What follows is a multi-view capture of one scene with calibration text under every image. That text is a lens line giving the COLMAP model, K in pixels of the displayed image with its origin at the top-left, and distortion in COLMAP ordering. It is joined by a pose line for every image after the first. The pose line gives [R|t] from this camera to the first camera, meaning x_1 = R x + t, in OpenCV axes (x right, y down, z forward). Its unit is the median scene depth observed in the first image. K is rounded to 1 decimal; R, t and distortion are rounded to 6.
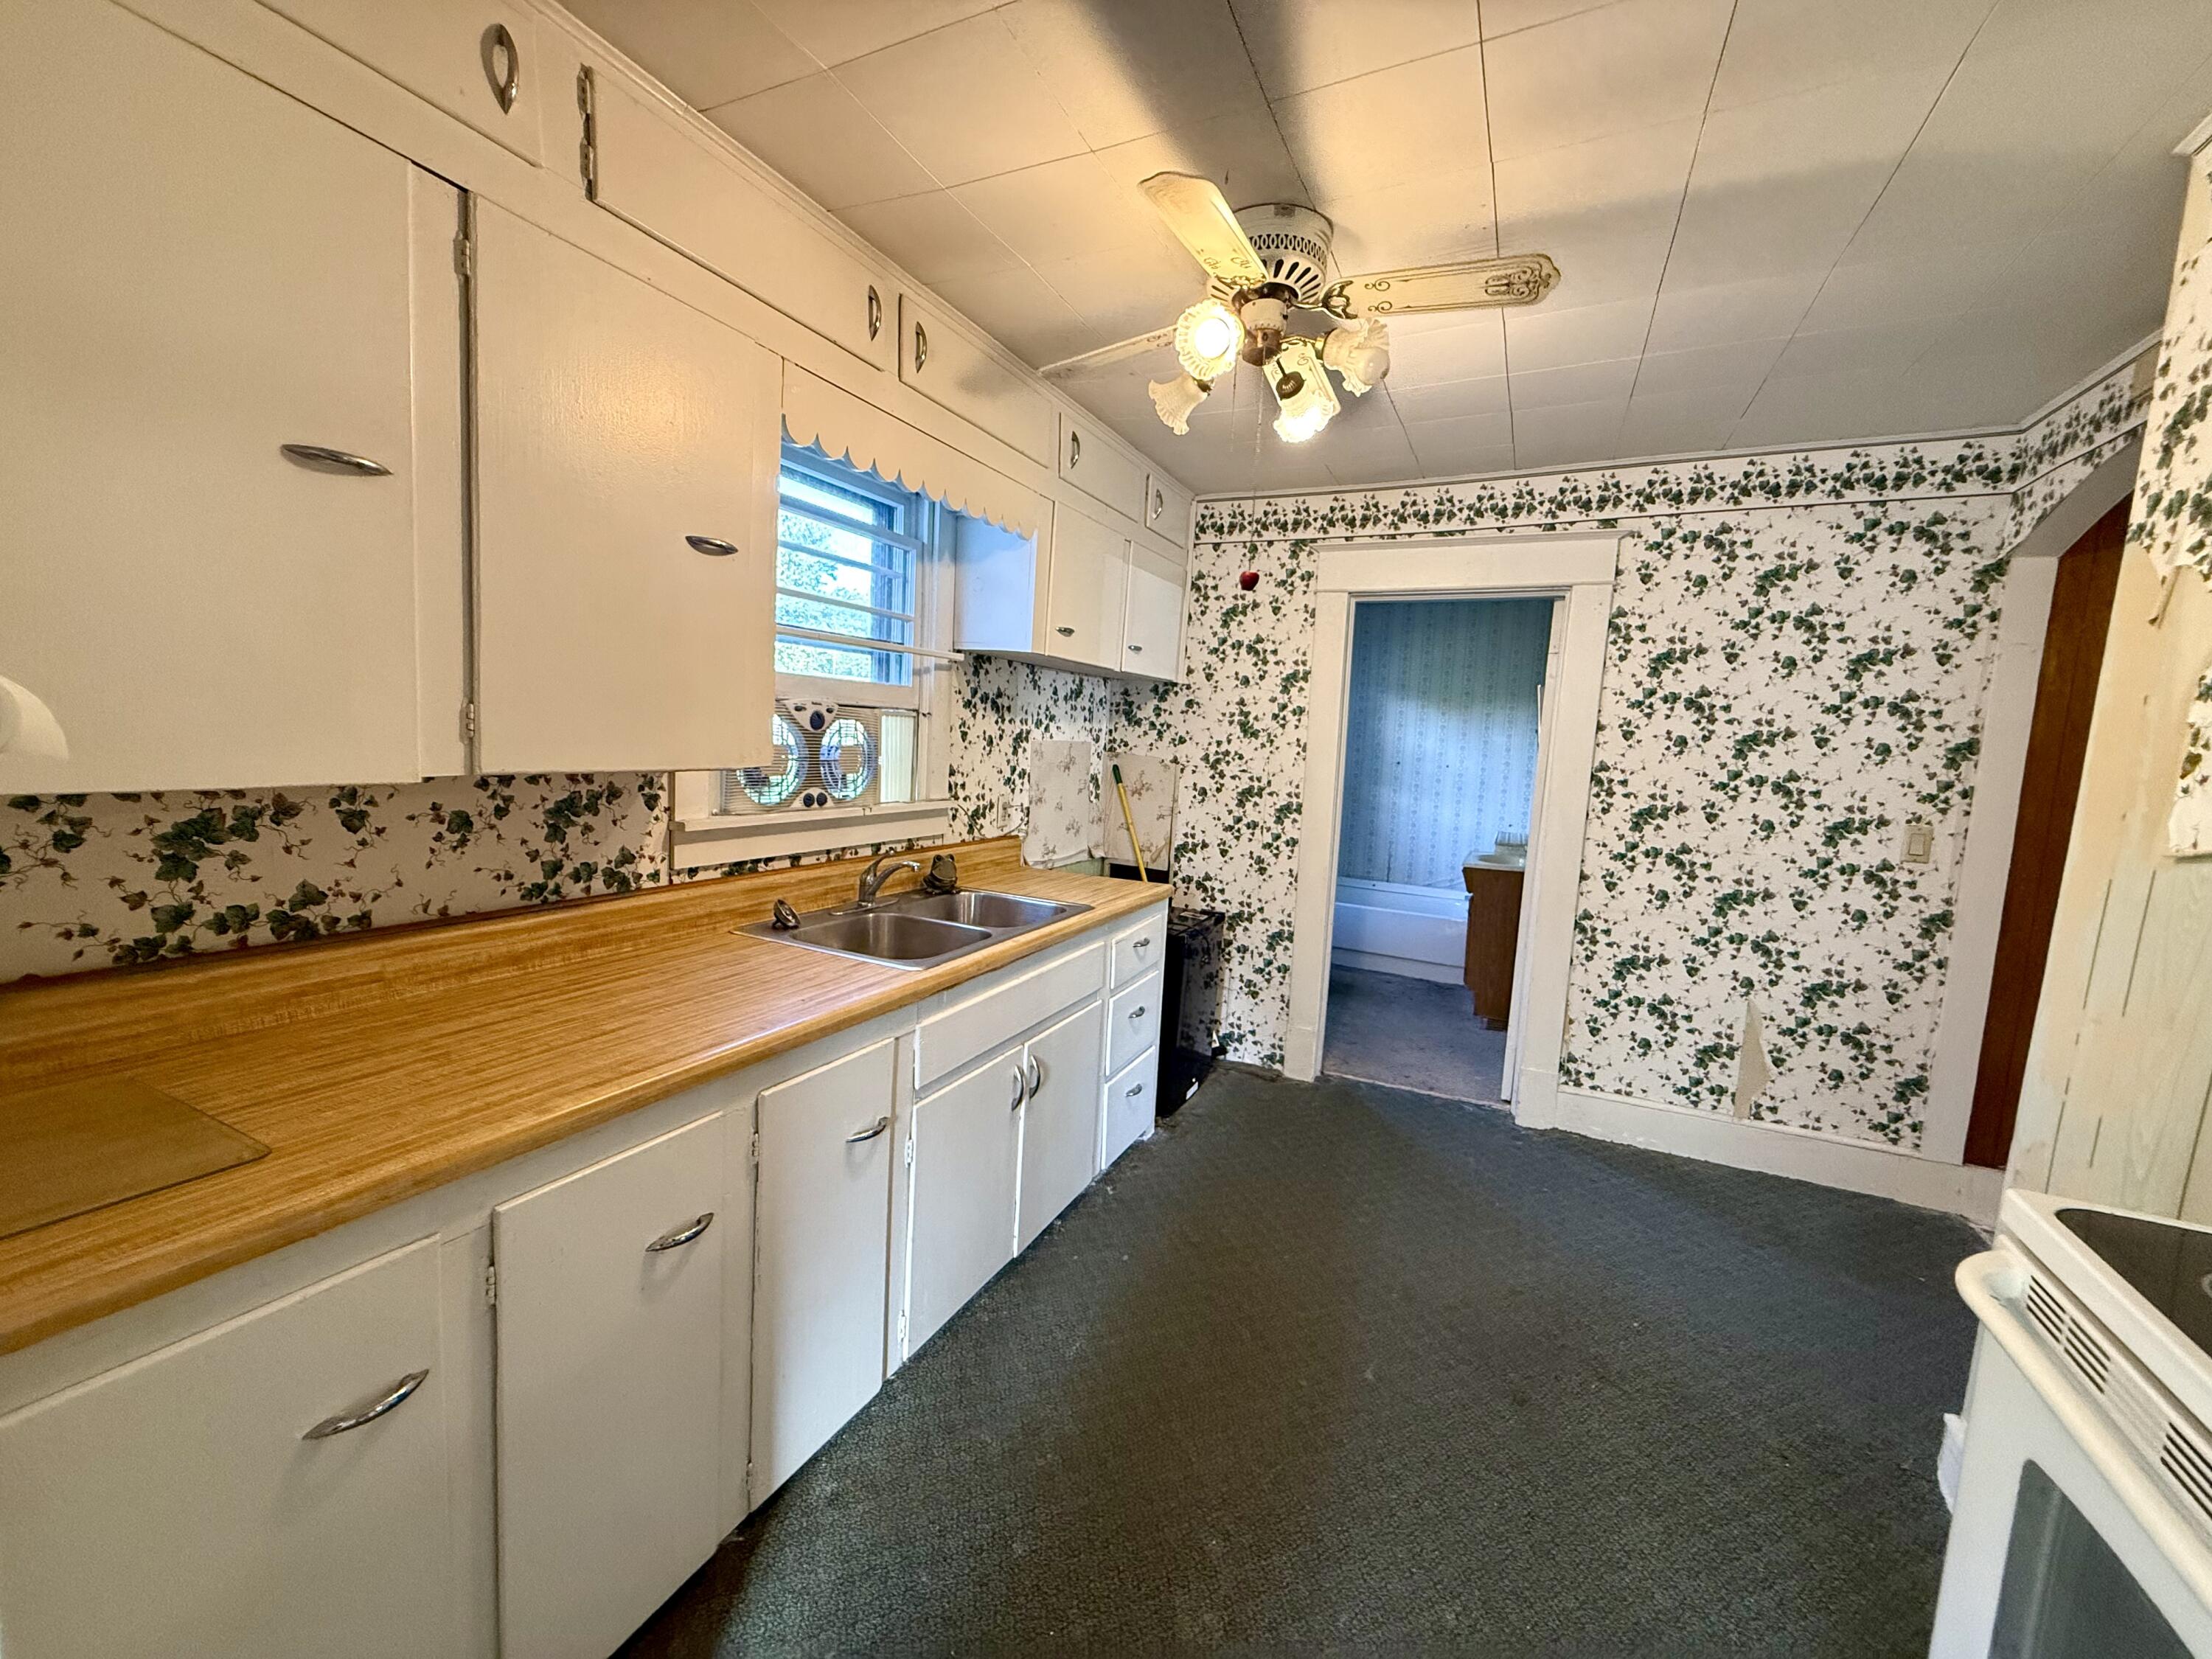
lens RADIAL K [[878.2, 0, 1111.0], [0, 878.2, 836.8], [0, 0, 1]] dist [-0.006792, 0.000704]
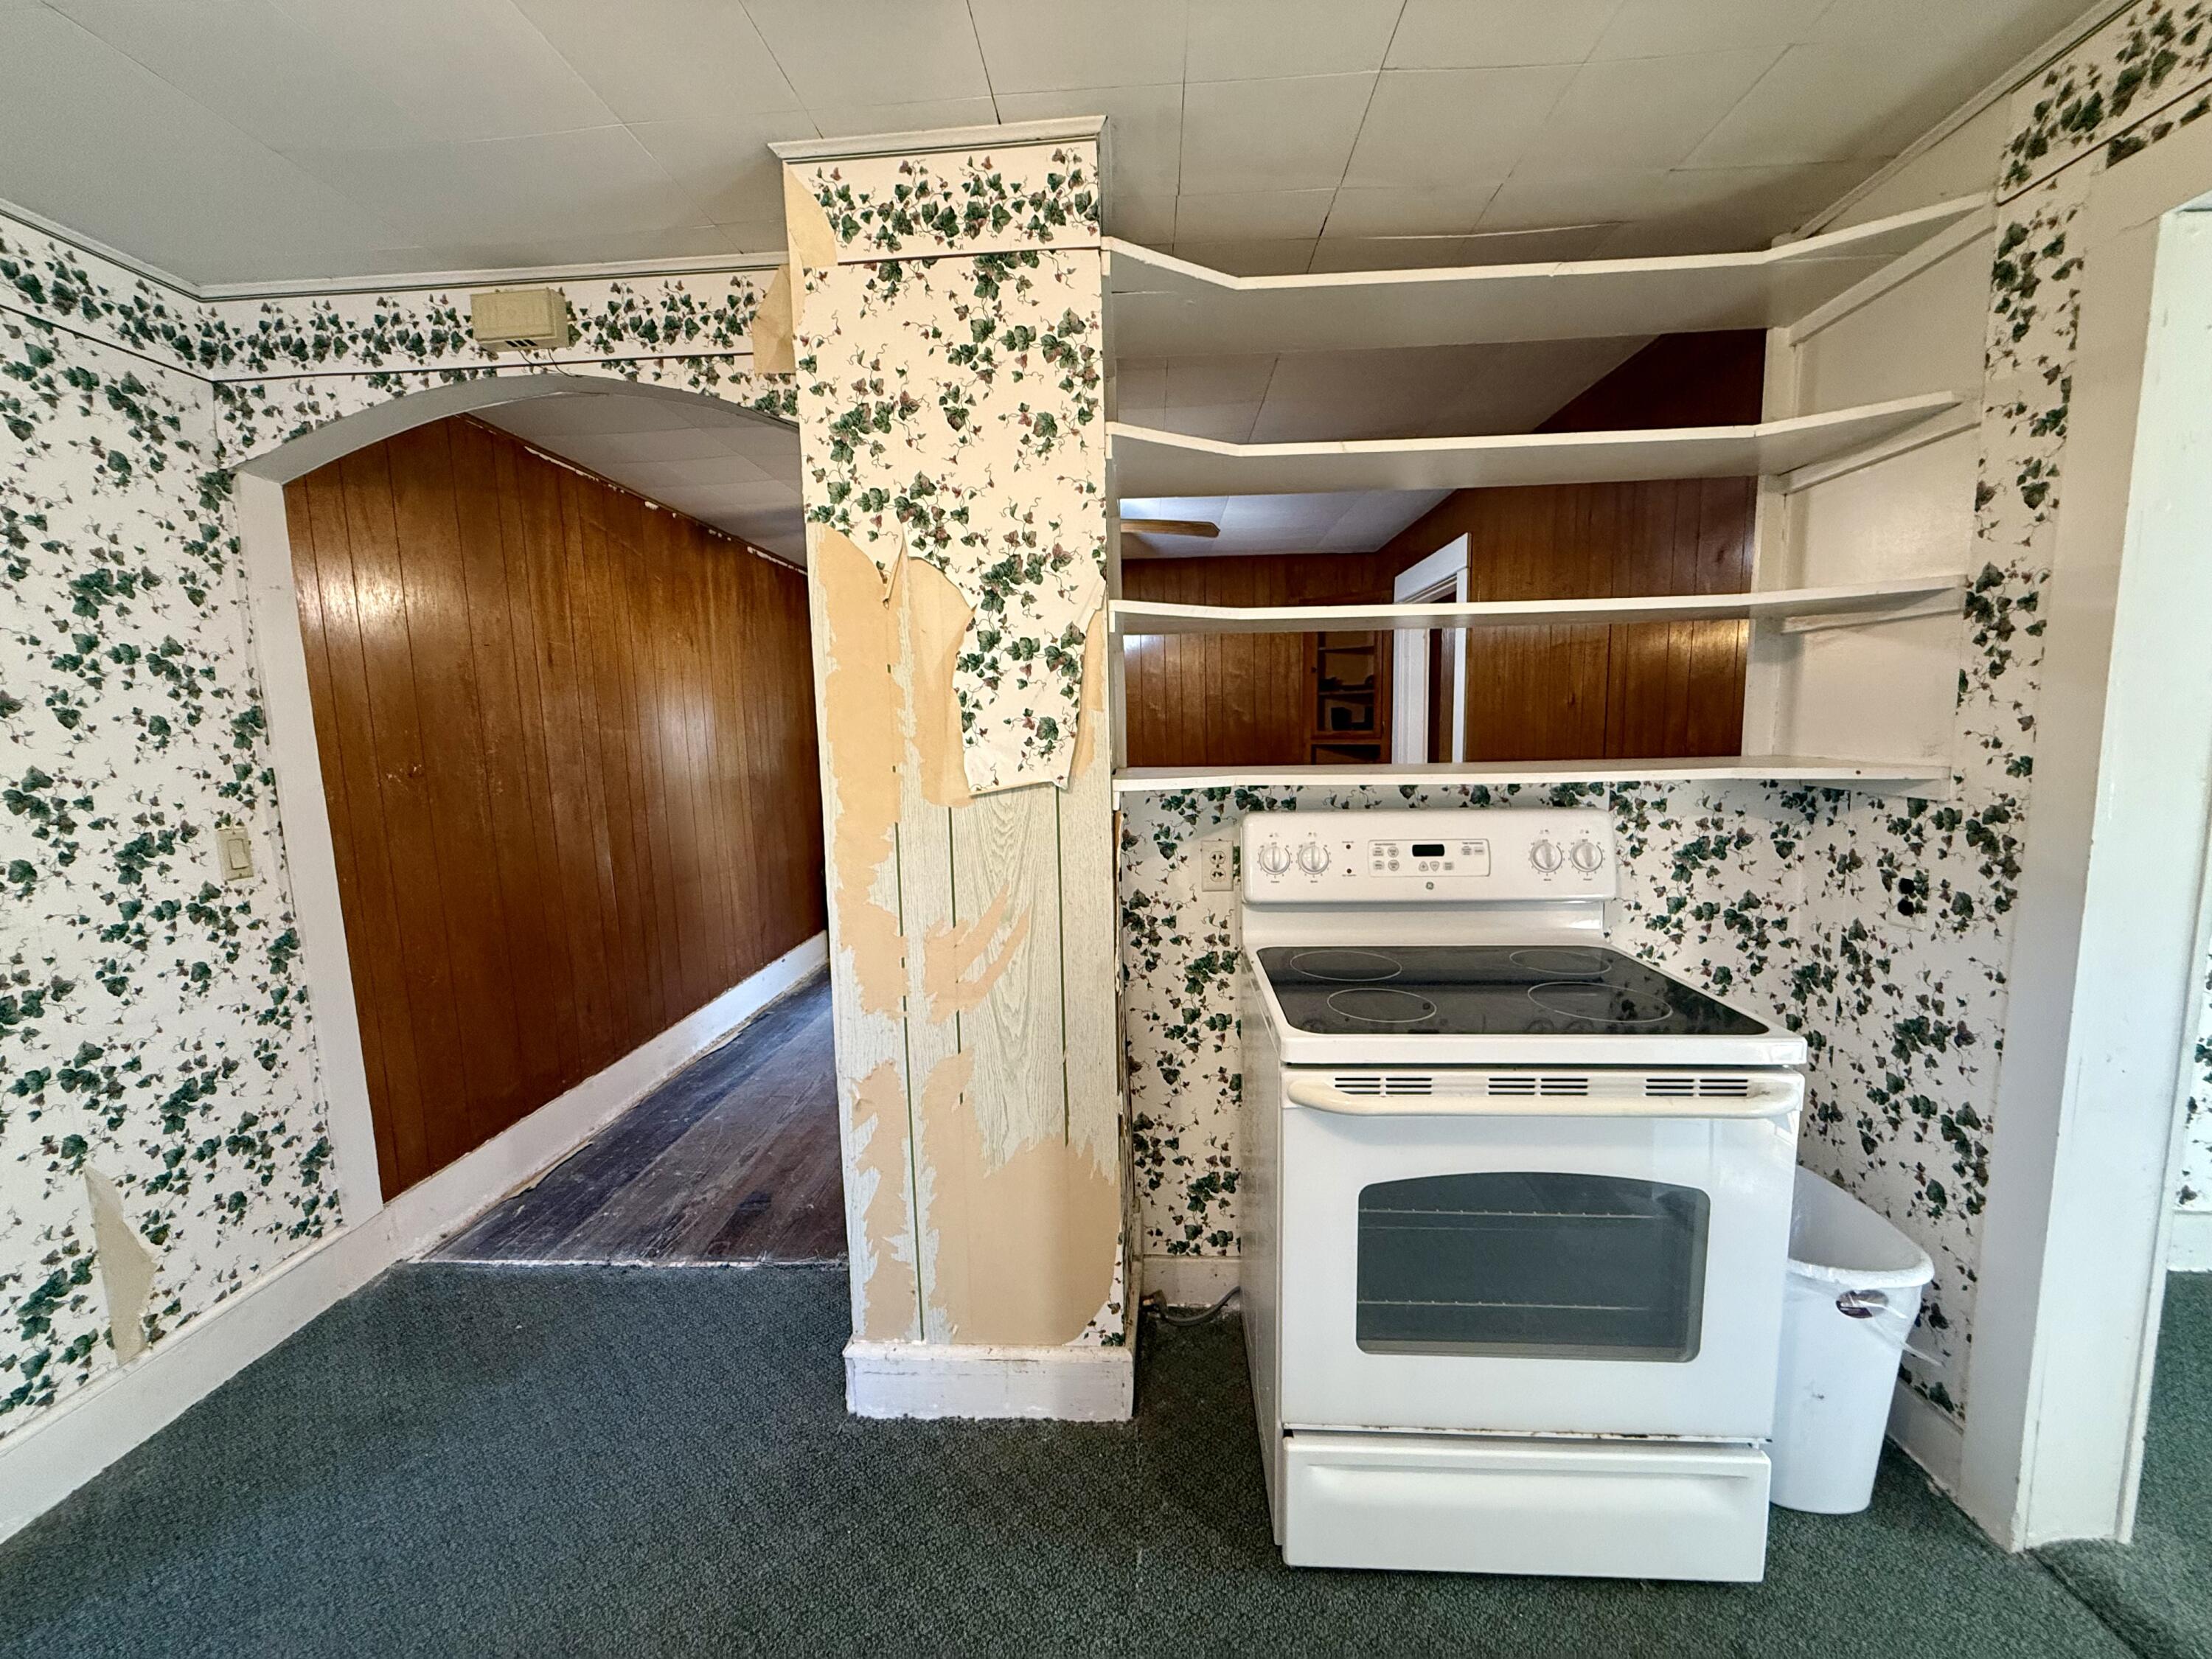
lens RADIAL K [[878.2, 0, 1104.5], [0, 878.2, 836.7], [0, 0, 1]] dist [-0.006792, 0.000704]
pose [[-0.387237, -0.151641, 0.909424, -0.014008], [0.113892, 0.970959, 0.210398, -0.065668], [-0.914919, 0.185050, -0.358720, 0.517108]]
